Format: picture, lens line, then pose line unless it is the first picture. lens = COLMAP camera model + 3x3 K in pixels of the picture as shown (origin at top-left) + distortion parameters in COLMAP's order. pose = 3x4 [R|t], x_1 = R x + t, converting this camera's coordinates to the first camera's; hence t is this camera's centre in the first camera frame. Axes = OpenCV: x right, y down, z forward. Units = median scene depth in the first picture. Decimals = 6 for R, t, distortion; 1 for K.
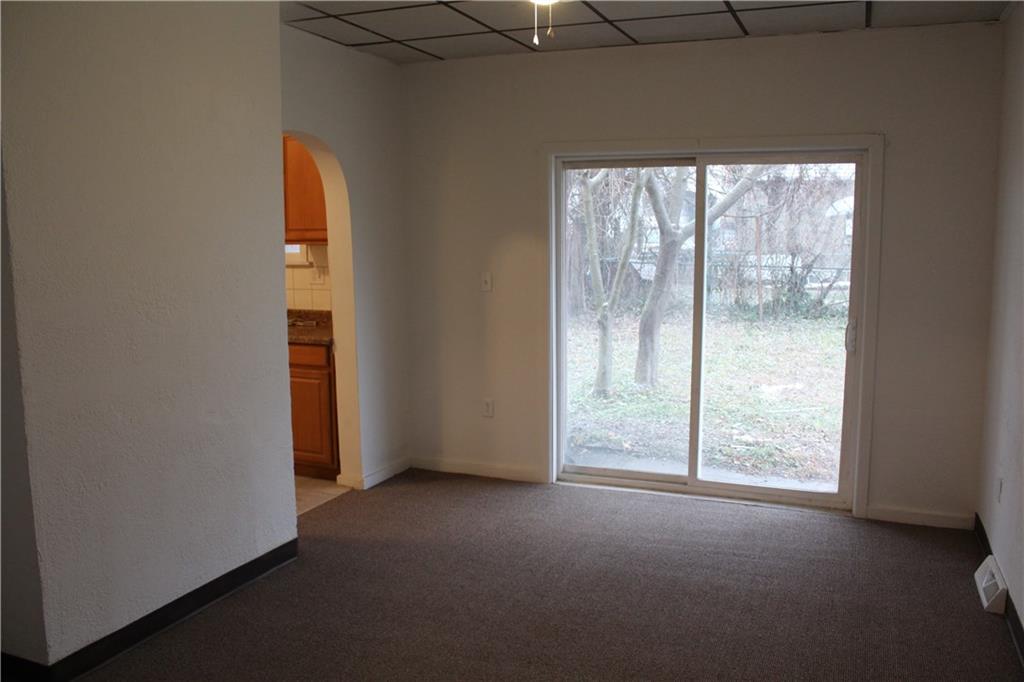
lens RADIAL K [[849.0, 0, 511.7], [0, 849.0, 341.0], [0, 0, 1]] dist [-0.159353, 0.124304]
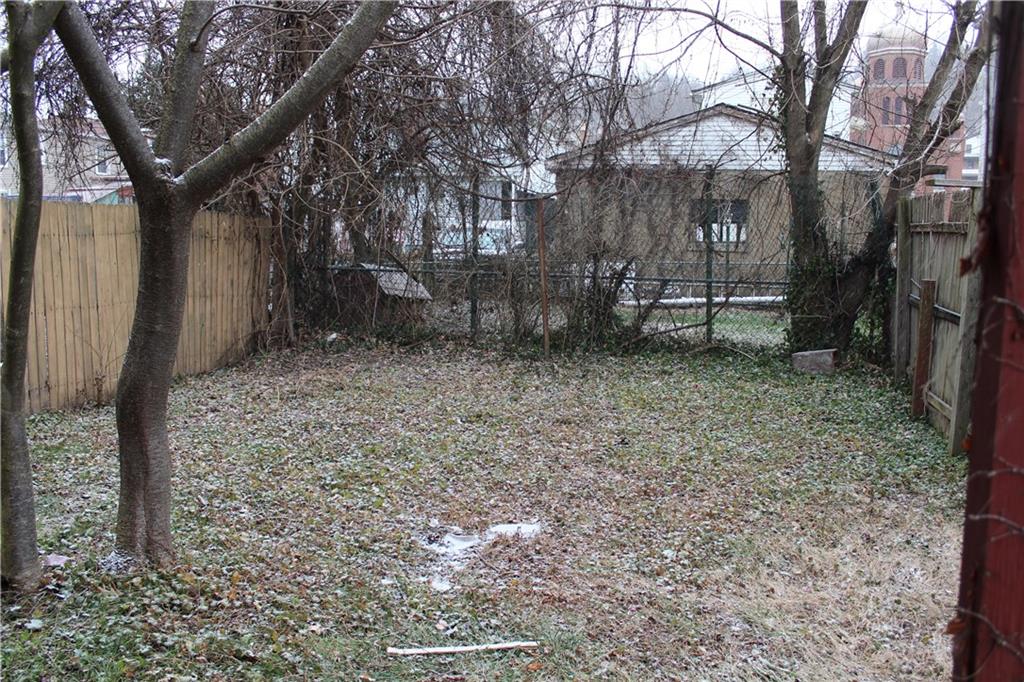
lens RADIAL K [[849.0, 0, 512.2], [0, 849.0, 341.5], [0, 0, 1]] dist [-0.159353, 0.124304]
pose [[0.988624, -0.003793, 0.150360, 0.171530], [0.006064, 0.999874, -0.014651, -0.028292], [-0.150286, 0.015396, 0.988523, 0.350860]]
